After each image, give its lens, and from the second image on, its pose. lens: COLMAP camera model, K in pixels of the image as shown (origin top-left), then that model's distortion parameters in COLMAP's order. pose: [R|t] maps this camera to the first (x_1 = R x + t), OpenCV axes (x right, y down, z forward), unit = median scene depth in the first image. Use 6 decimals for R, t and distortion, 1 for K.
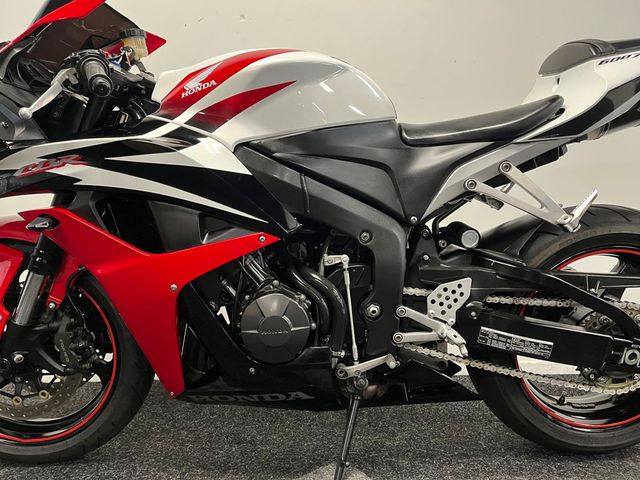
lens RADIAL K [[479.1, 0, 324.3], [0, 479.1, 235.5], [0, 0, 1]] dist [0.076841, -0.108799]
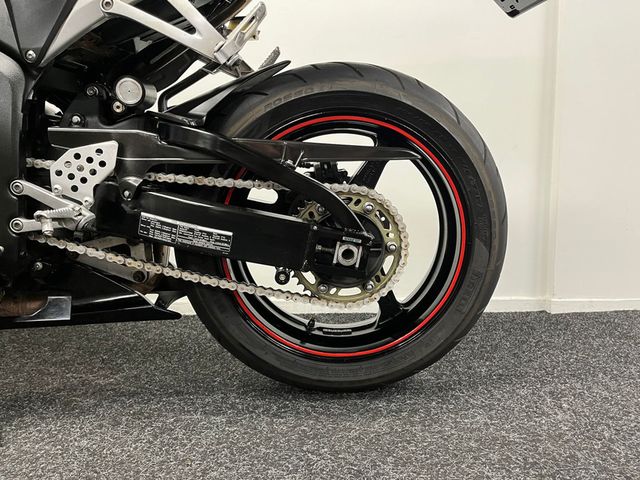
lens RADIAL K [[479.1, 0, 324.3], [0, 479.1, 235.5], [0, 0, 1]] dist [0.076841, -0.108799]
pose [[0.999898, 0.007138, 0.012364, 0.604595], [-0.007699, 0.998911, 0.046007, 0.192299], [-0.012022, -0.046098, 0.998865, 0.276441]]
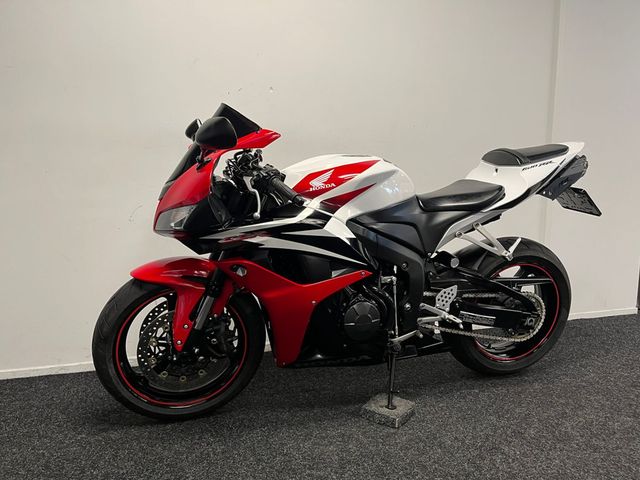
lens RADIAL K [[479.1, 0, 324.3], [0, 479.1, 235.5], [0, 0, 1]] dist [0.076841, -0.108799]
pose [[0.963603, -0.027140, 0.265955, -0.656217], [0.006752, 0.996987, 0.077276, -0.242904], [-0.267251, -0.072667, 0.960883, -0.597091]]
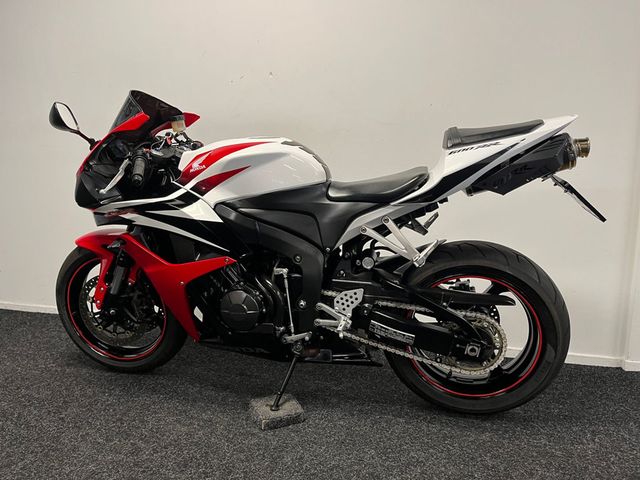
lens RADIAL K [[479.1, 0, 324.3], [0, 479.1, 235.5], [0, 0, 1]] dist [0.076841, -0.108799]
pose [[0.968135, 0.055848, -0.244122, 0.551795], [-0.032331, 0.994532, 0.099305, -0.232836], [0.248333, -0.088248, 0.964647, -0.505088]]
